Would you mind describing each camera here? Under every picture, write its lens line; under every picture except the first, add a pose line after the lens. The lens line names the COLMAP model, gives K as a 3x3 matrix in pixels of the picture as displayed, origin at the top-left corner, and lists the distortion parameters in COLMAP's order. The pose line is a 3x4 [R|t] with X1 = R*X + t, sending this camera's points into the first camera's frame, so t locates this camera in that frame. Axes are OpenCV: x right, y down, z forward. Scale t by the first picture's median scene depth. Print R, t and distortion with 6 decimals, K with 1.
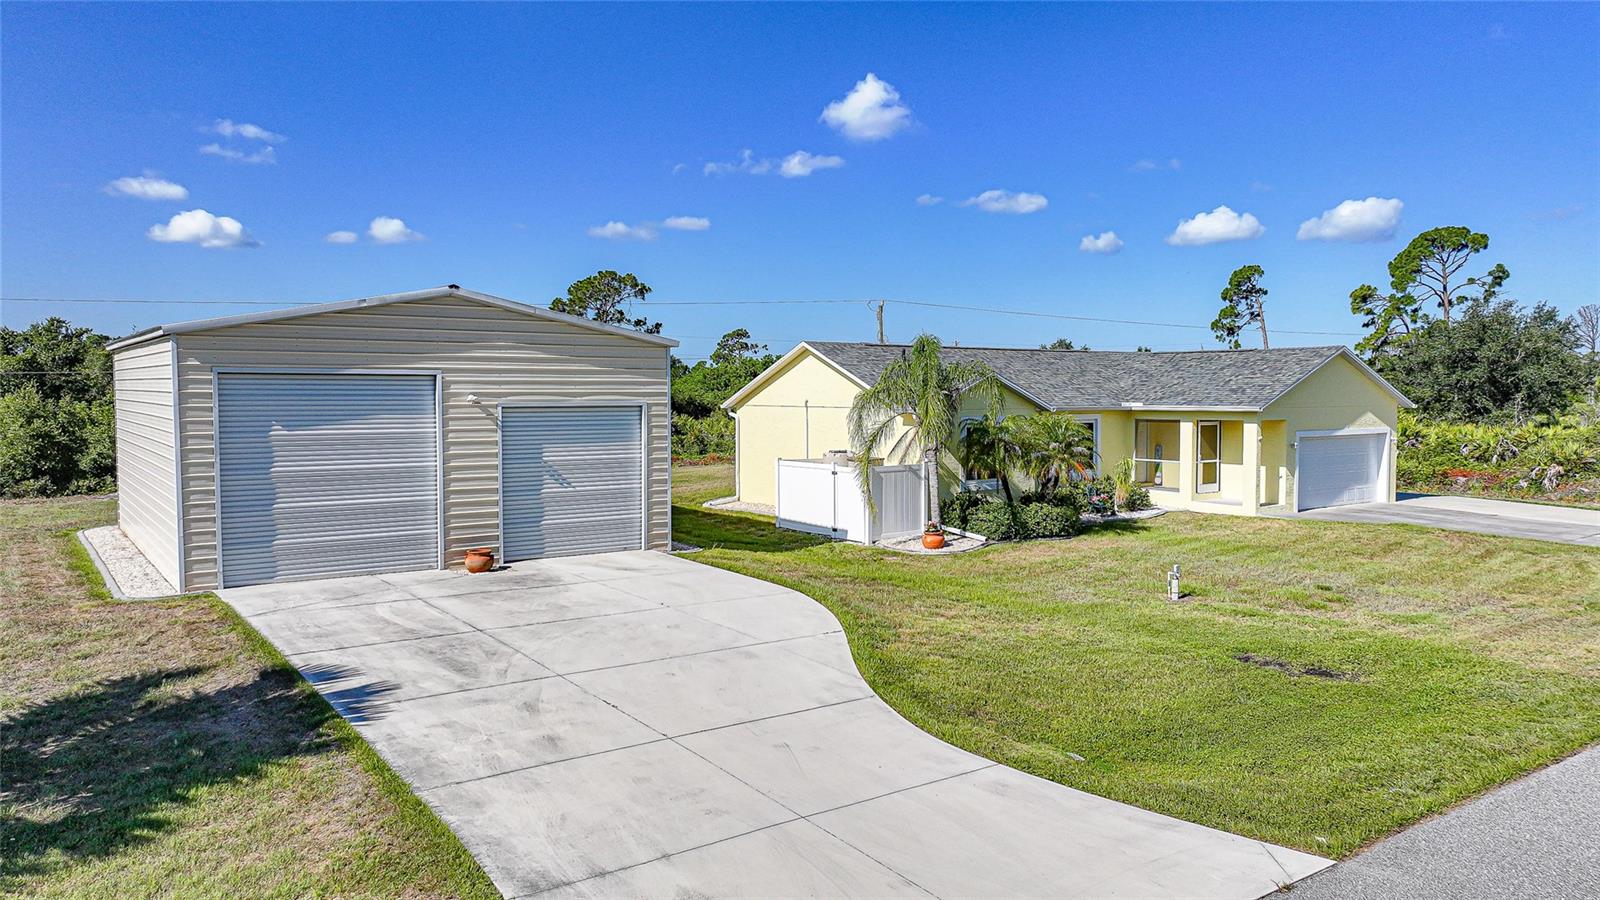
lens RADIAL K [[1126.6, 0, 808.5], [0, 1126.6, 466.7], [0, 0, 1]] dist [-0.004000, 0.021635]
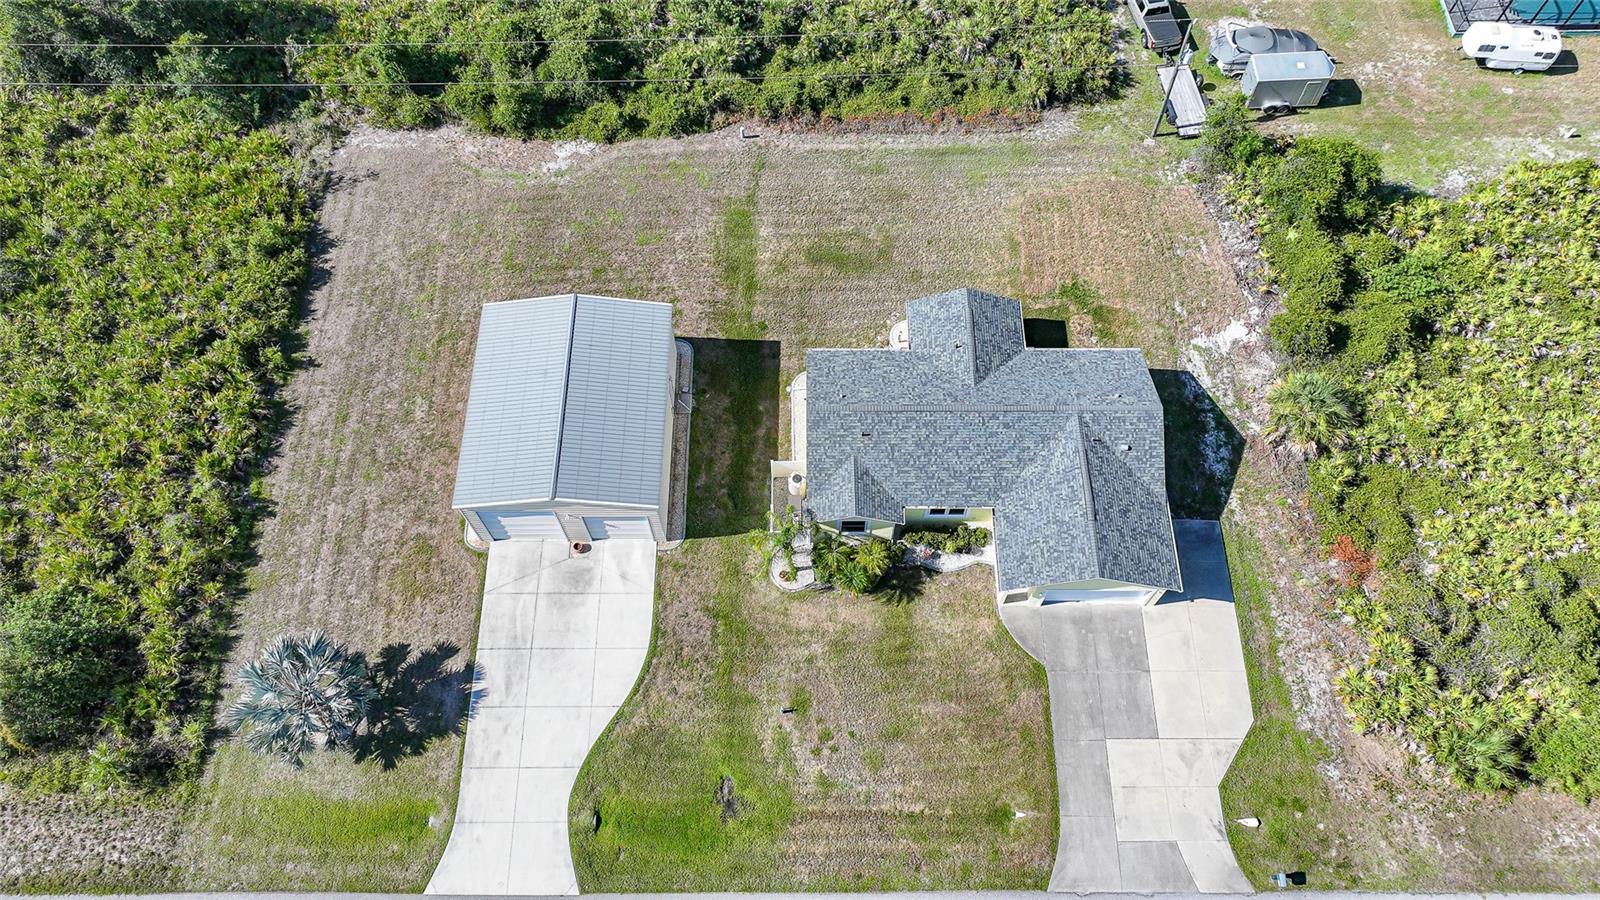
lens RADIAL K [[1126.6, 0, 805.6], [0, 1126.6, 435.6], [0, 0, 1]] dist [-0.004000, 0.021635]
pose [[0.810867, 0.518182, -0.271997, 0.169268], [-0.034415, 0.506186, 0.861738, -0.549482], [0.584218, -0.689394, 0.428283, 0.085315]]
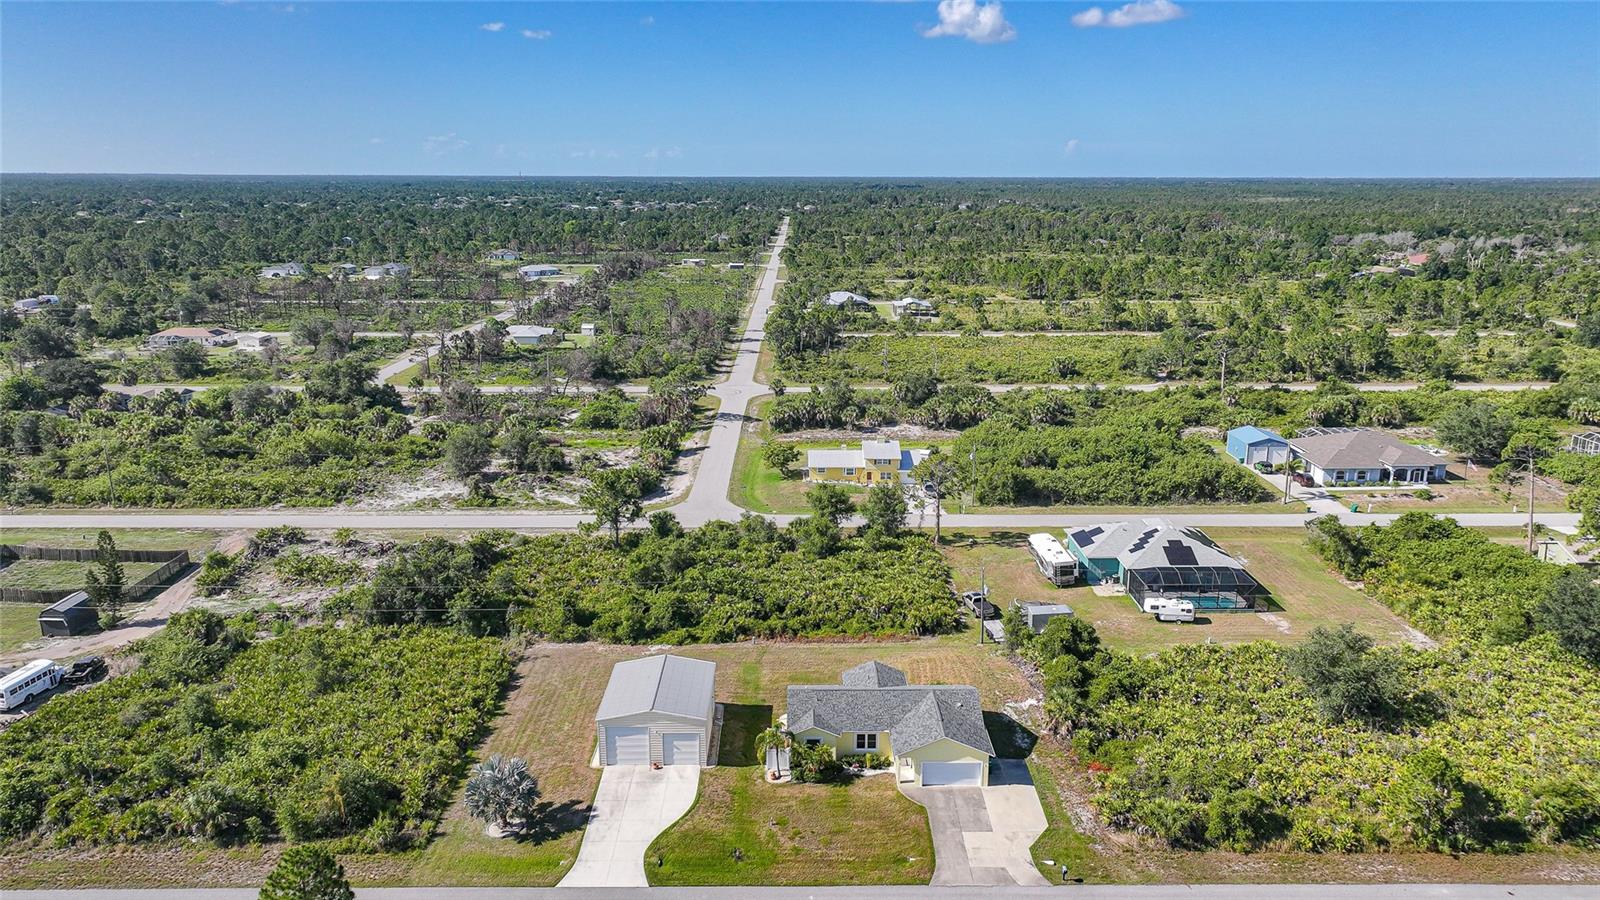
lens RADIAL K [[1126.6, 0, 795.2], [0, 1126.6, 454.8], [0, 0, 1]] dist [-0.004000, 0.021635]
pose [[0.809939, 0.139876, -0.569590, 0.611282], [-0.034537, 0.980835, 0.191757, -0.483837], [0.585496, -0.135640, 0.799247, -0.507274]]
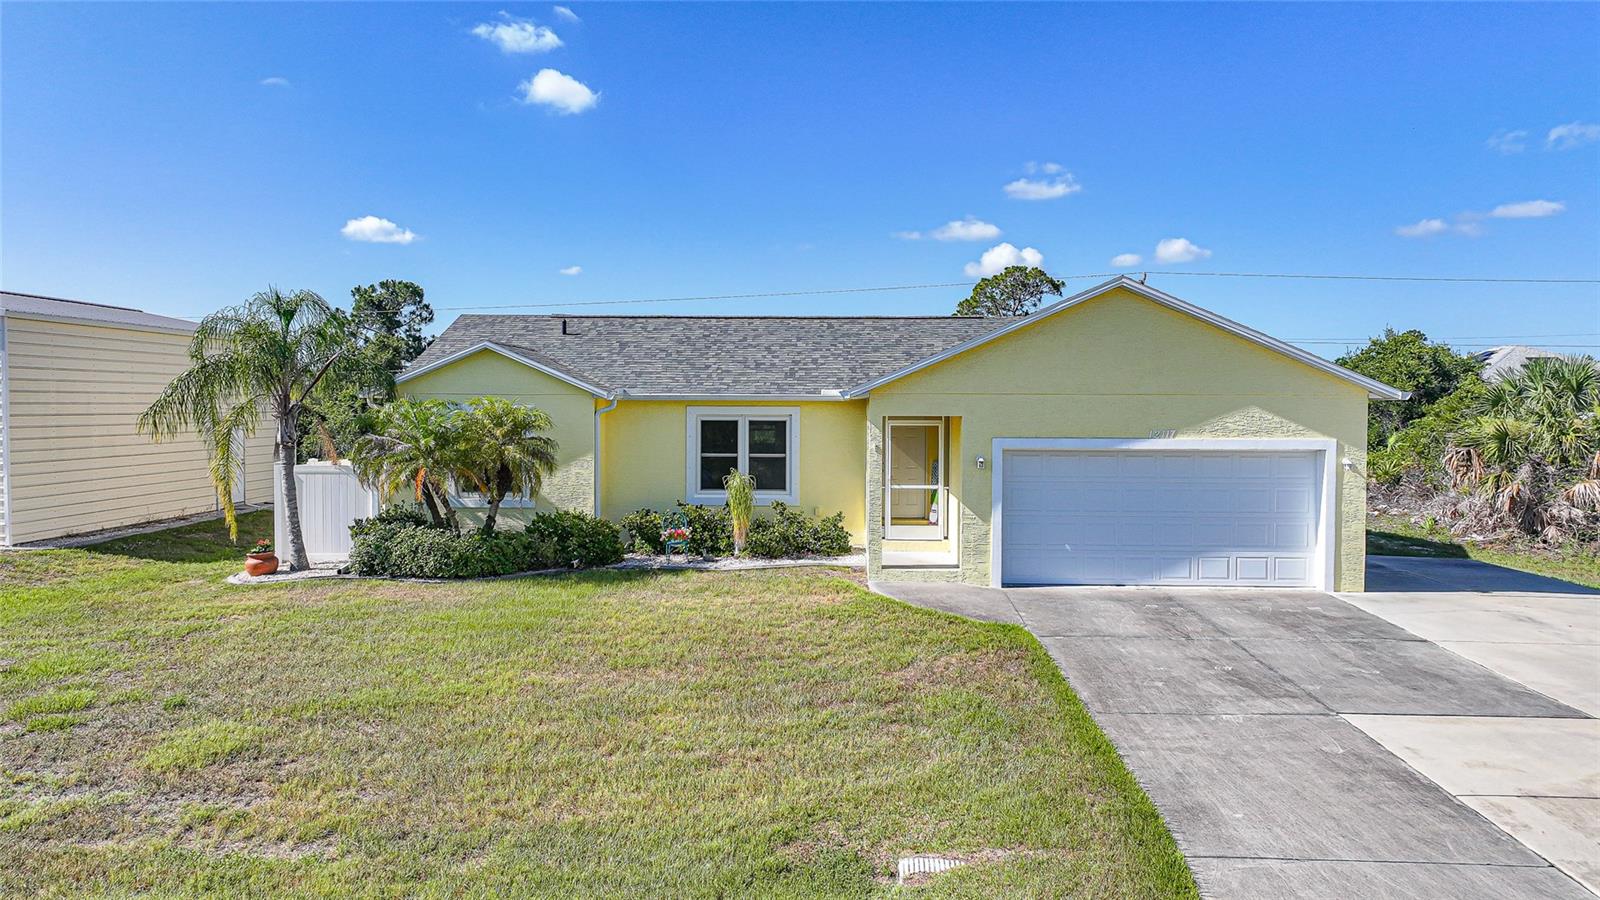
lens RADIAL K [[1126.6, 0, 806.4], [0, 1126.6, 452.5], [0, 0, 1]] dist [-0.004000, 0.021635]
pose [[0.785043, 0.028403, -0.618789, 0.246721], [-0.045693, 0.998882, -0.012120, -0.004653], [0.617753, 0.037789, 0.785464, 0.182773]]
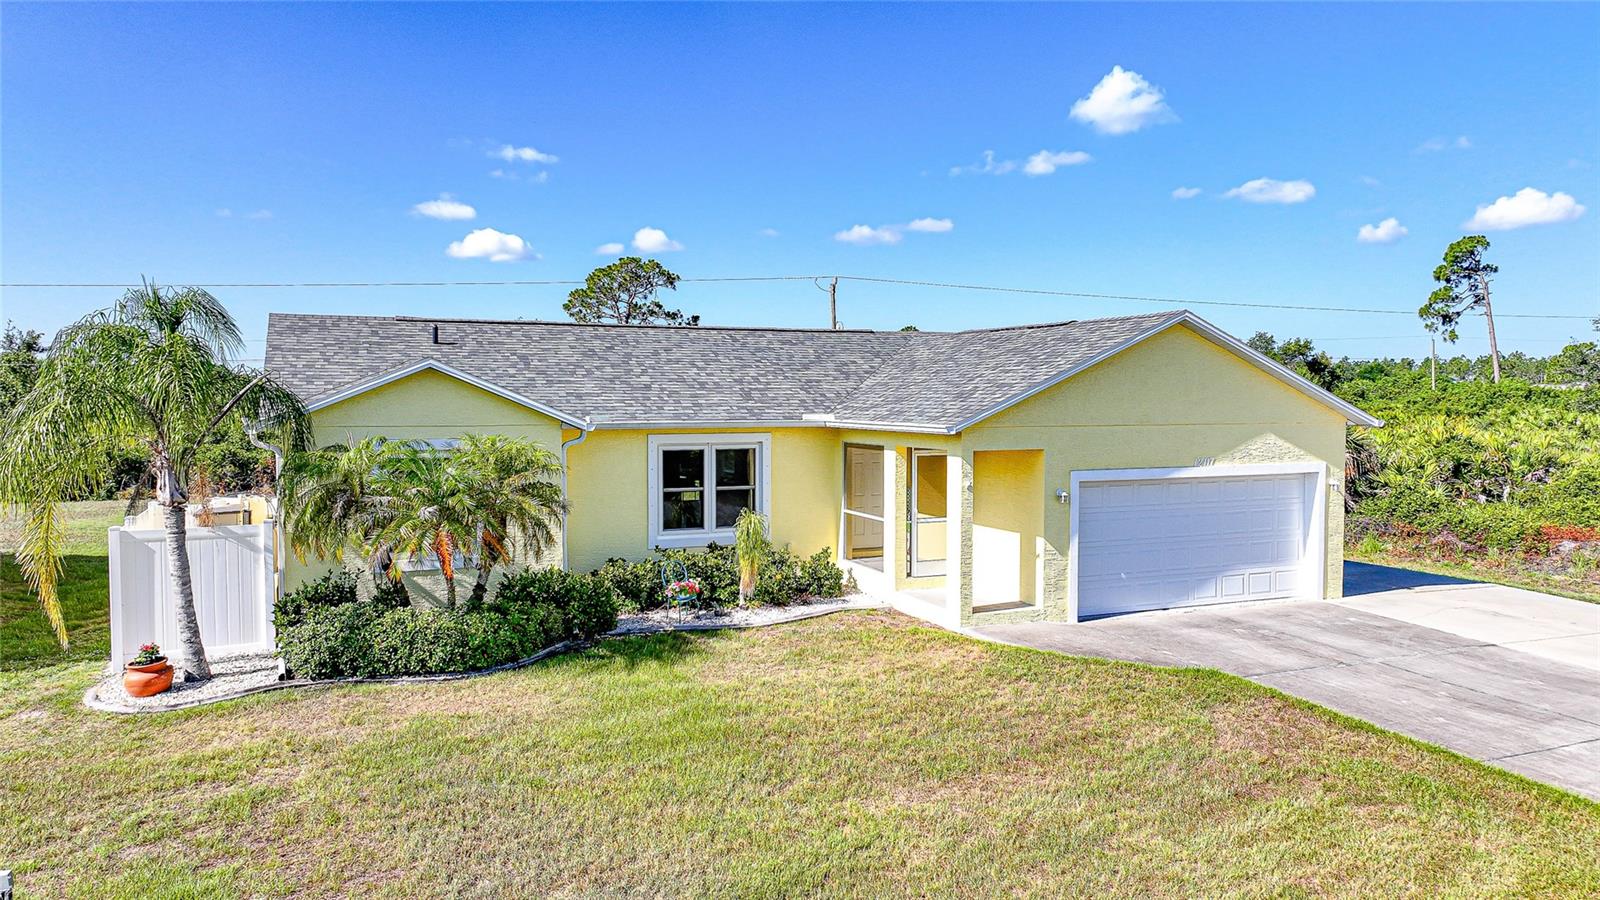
lens RADIAL K [[1126.6, 0, 809.1], [0, 1126.6, 443.4], [0, 0, 1]] dist [-0.004000, 0.021635]
pose [[0.975644, 0.011198, -0.219073, 0.151390], [-0.015885, 0.999681, -0.019642, -0.011100], [0.218783, 0.022643, 0.975511, 0.159800]]
